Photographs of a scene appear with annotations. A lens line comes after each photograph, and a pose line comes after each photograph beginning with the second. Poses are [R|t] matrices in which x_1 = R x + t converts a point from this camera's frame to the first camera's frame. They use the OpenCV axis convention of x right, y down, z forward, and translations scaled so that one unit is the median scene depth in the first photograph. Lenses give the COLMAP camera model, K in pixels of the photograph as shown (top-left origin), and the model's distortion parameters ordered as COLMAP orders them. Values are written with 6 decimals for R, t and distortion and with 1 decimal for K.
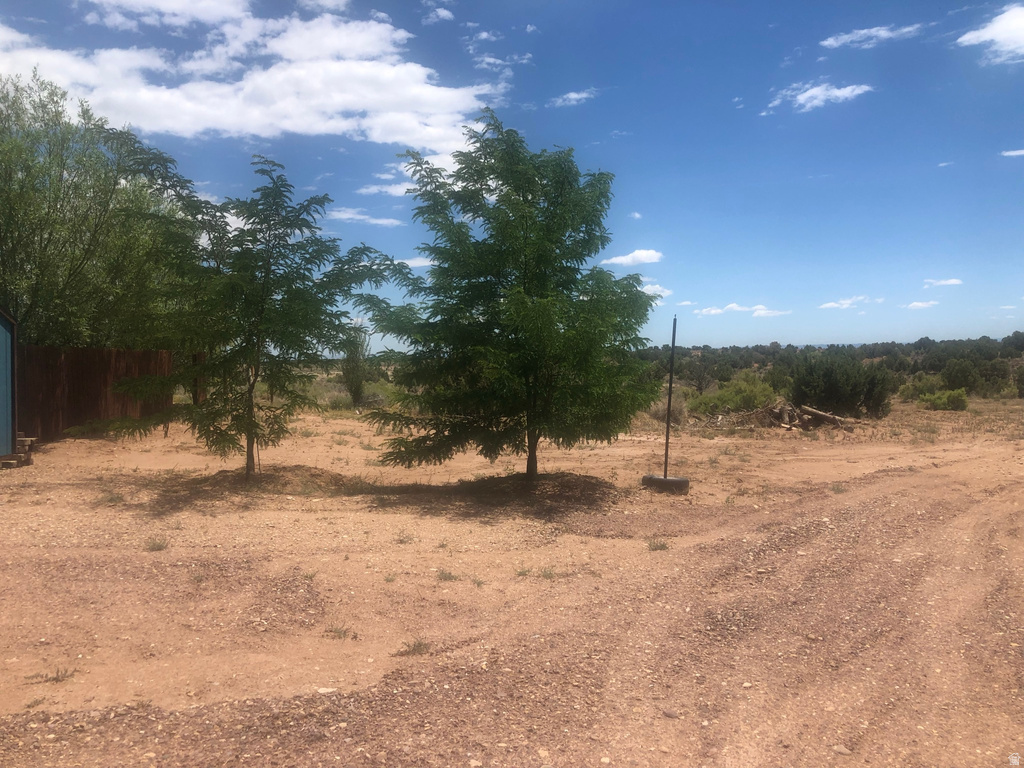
lens RADIAL K [[824.9, 0, 513.0], [0, 824.9, 327.5], [0, 0, 1]] dist [-0.051826, -0.004026]
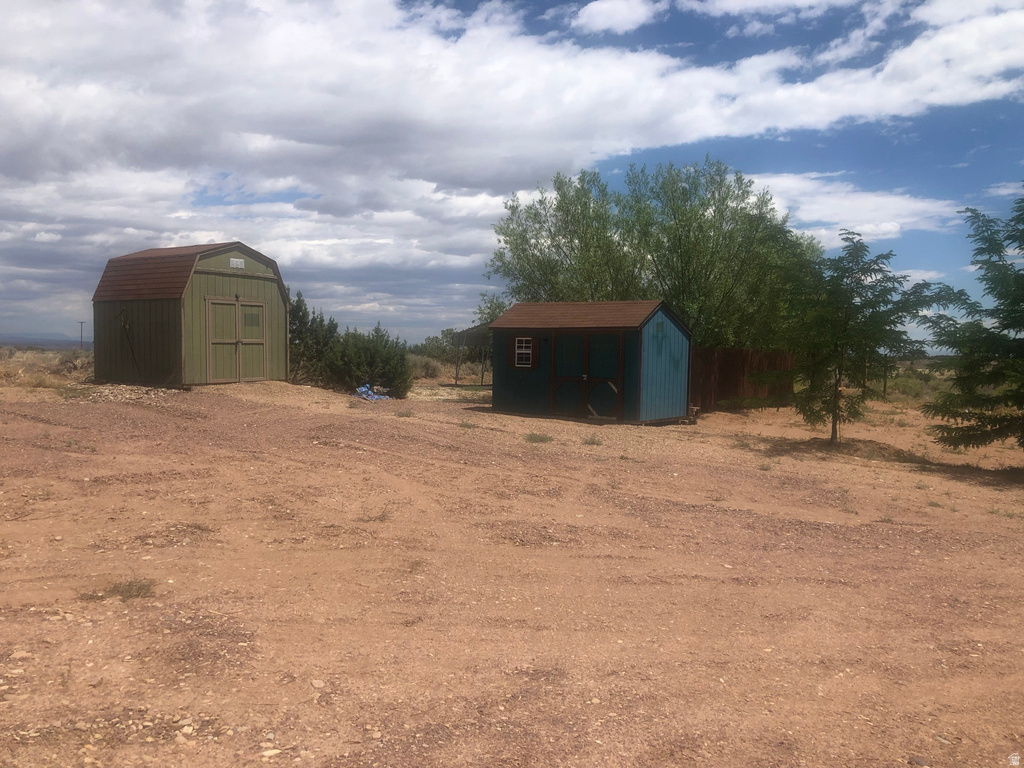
lens RADIAL K [[839.2, 0, 512.0], [0, 839.2, 384.0], [0, 0, 1]] dist [-0.001328, 0.003383]
pose [[0.744359, 0.053081, -0.665667, 0.203231], [0.001803, 0.996672, 0.081491, -0.038967], [0.667777, -0.061859, 0.741786, -0.405997]]
